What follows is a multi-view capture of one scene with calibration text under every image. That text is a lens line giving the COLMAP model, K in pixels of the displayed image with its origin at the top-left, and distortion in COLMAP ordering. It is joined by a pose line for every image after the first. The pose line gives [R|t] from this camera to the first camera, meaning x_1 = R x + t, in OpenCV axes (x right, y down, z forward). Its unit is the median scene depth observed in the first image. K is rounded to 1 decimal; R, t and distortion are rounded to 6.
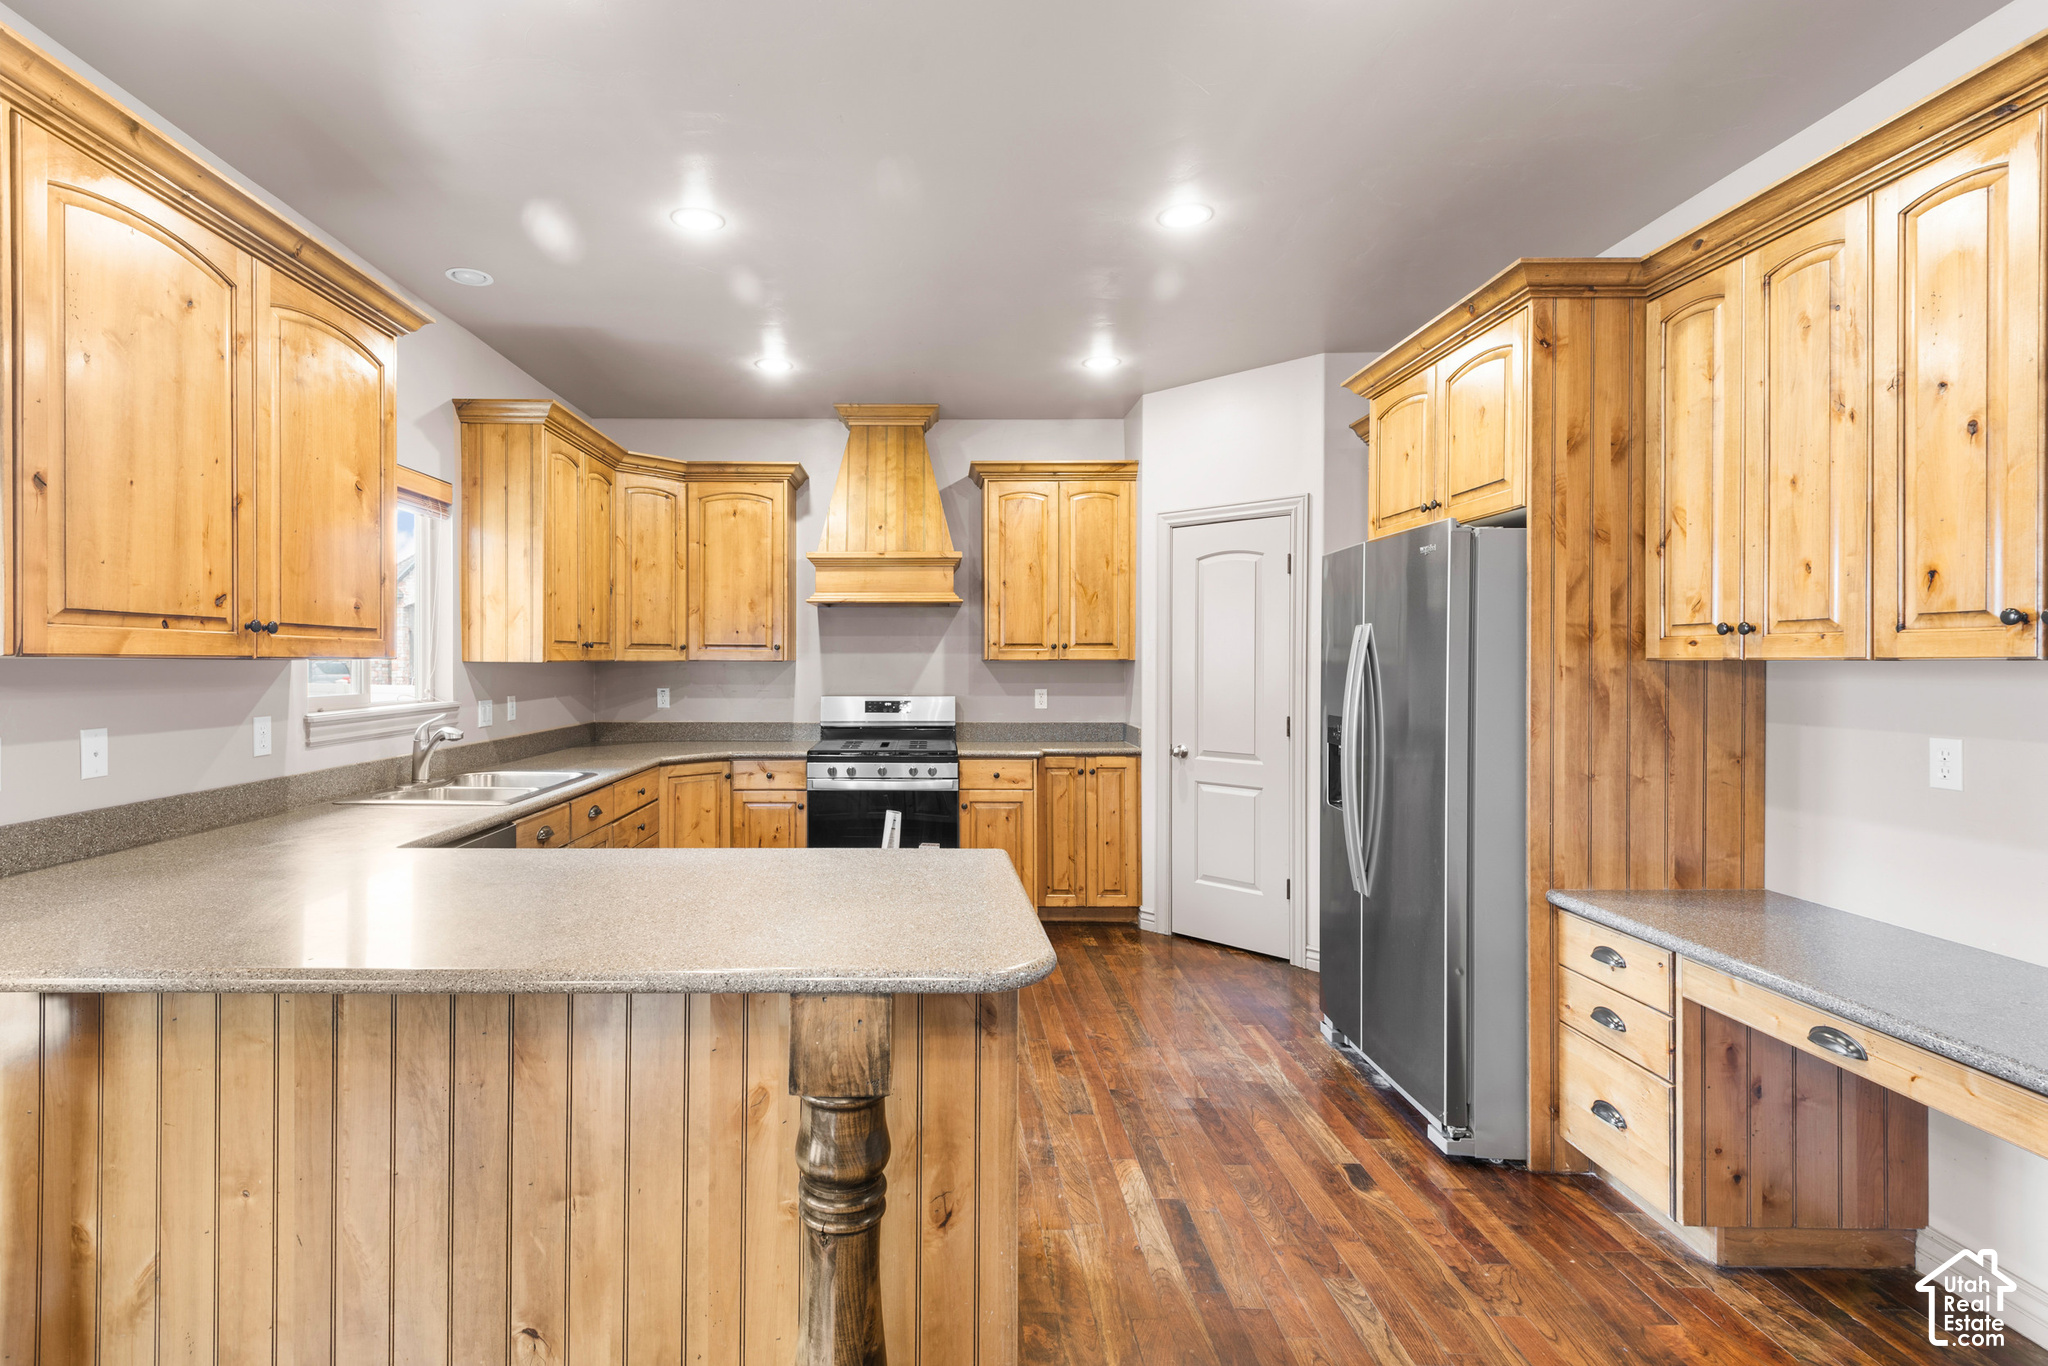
lens RADIAL K [[1067.1, 0, 1024.0], [0, 1067.1, 683.0], [0, 0, 1]] dist [0.044295, -0.025587]
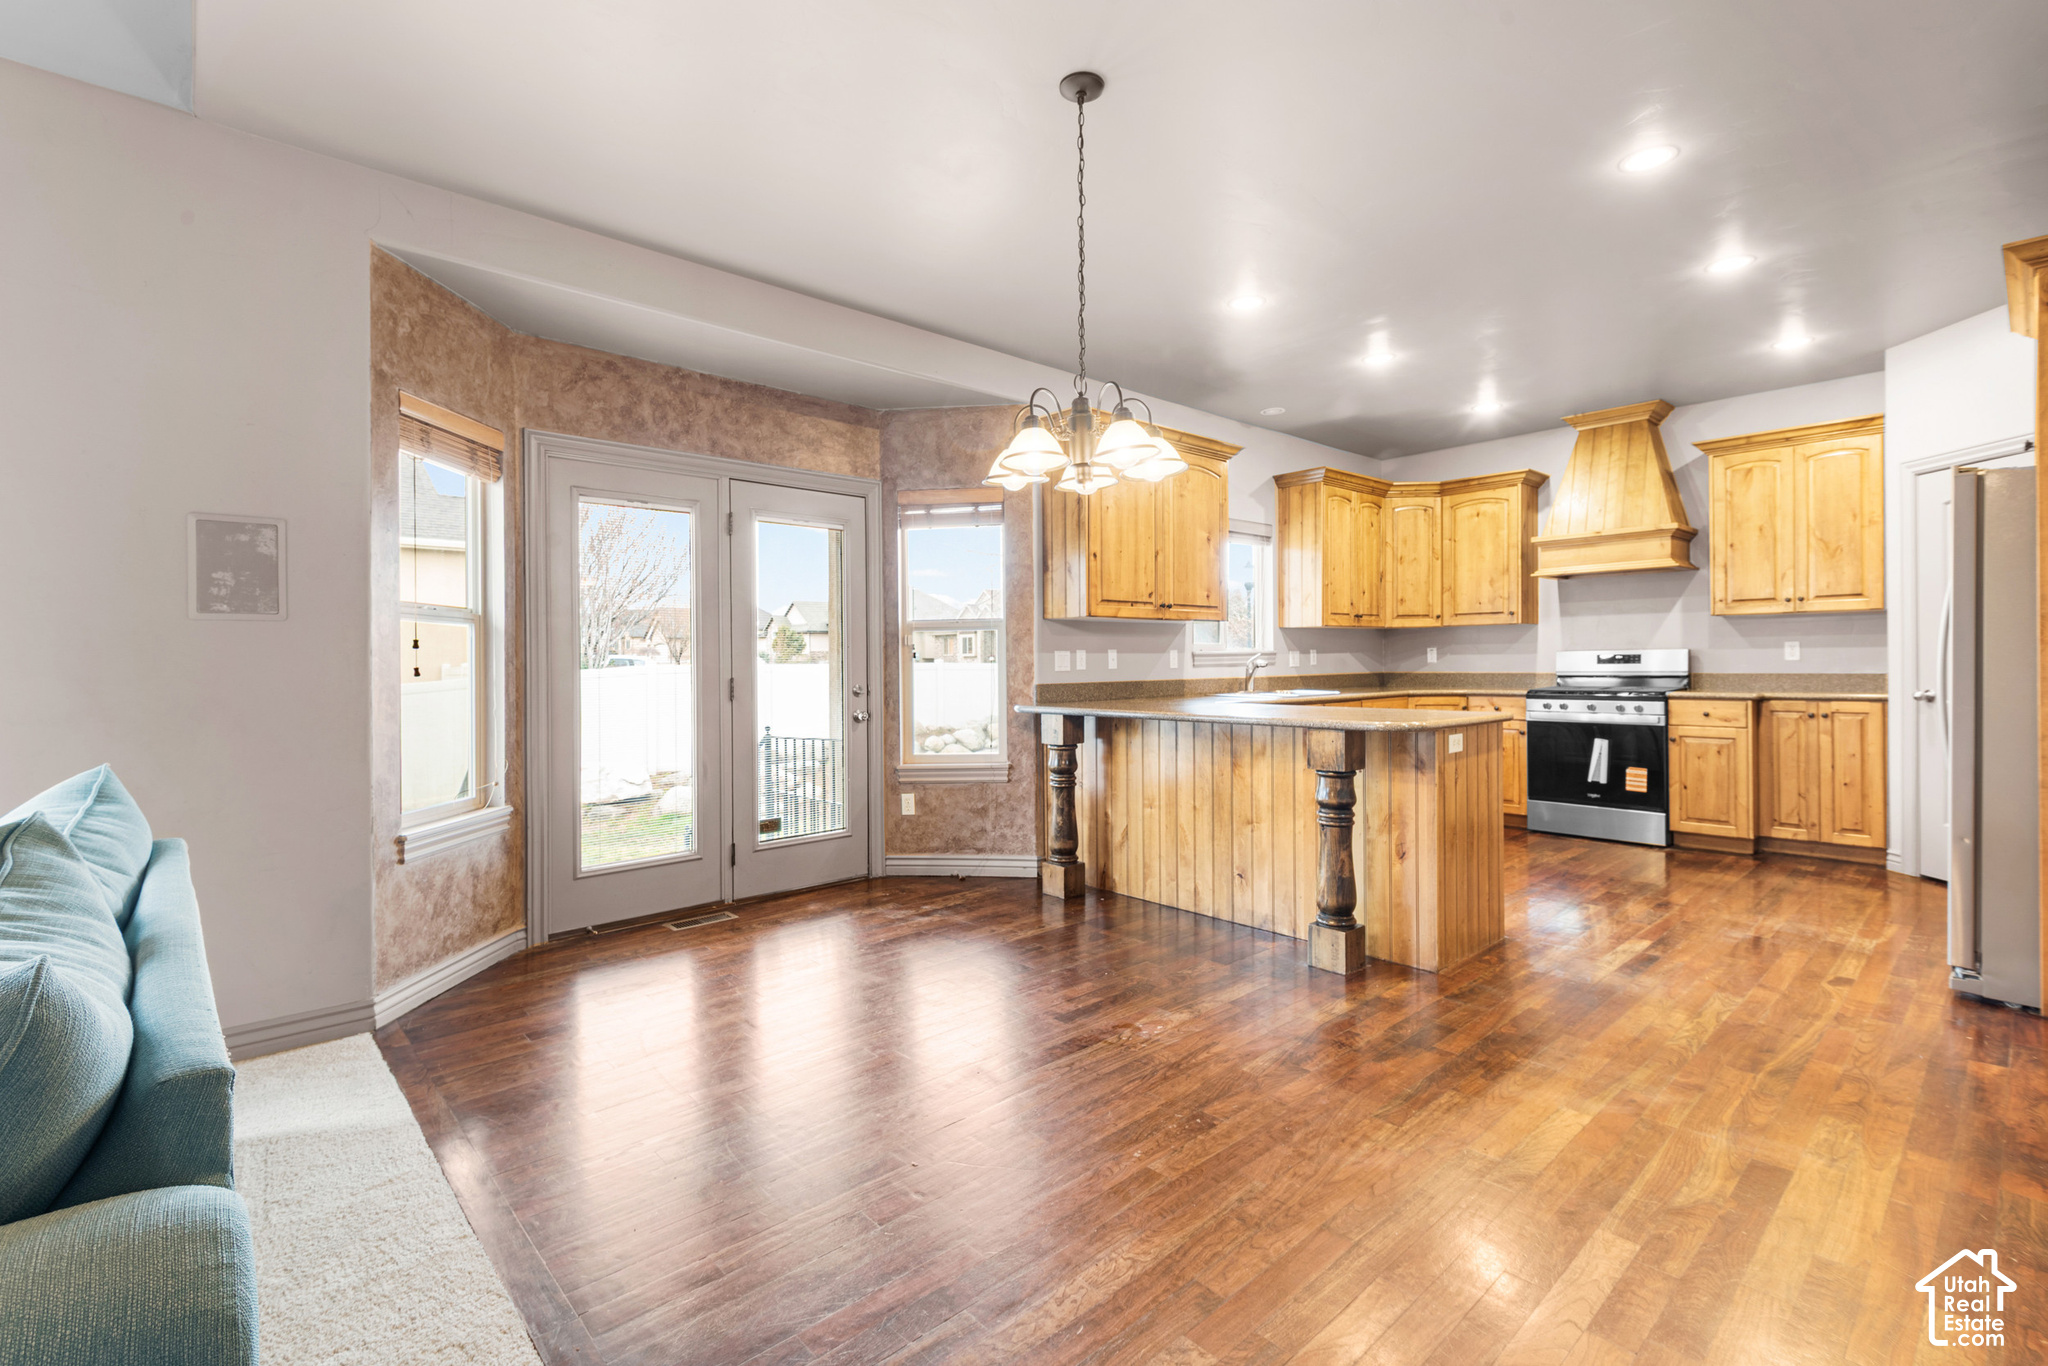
lens RADIAL K [[919.7, 0, 1020.4], [0, 919.7, 657.8], [0, 0, 1]] dist [0.047476, -0.024444]
pose [[0.677957, -0.010787, -0.735022, 0.213272], [0.005846, 0.999940, -0.009283, 0.030461], [0.735078, 0.001996, 0.677979, -0.226728]]
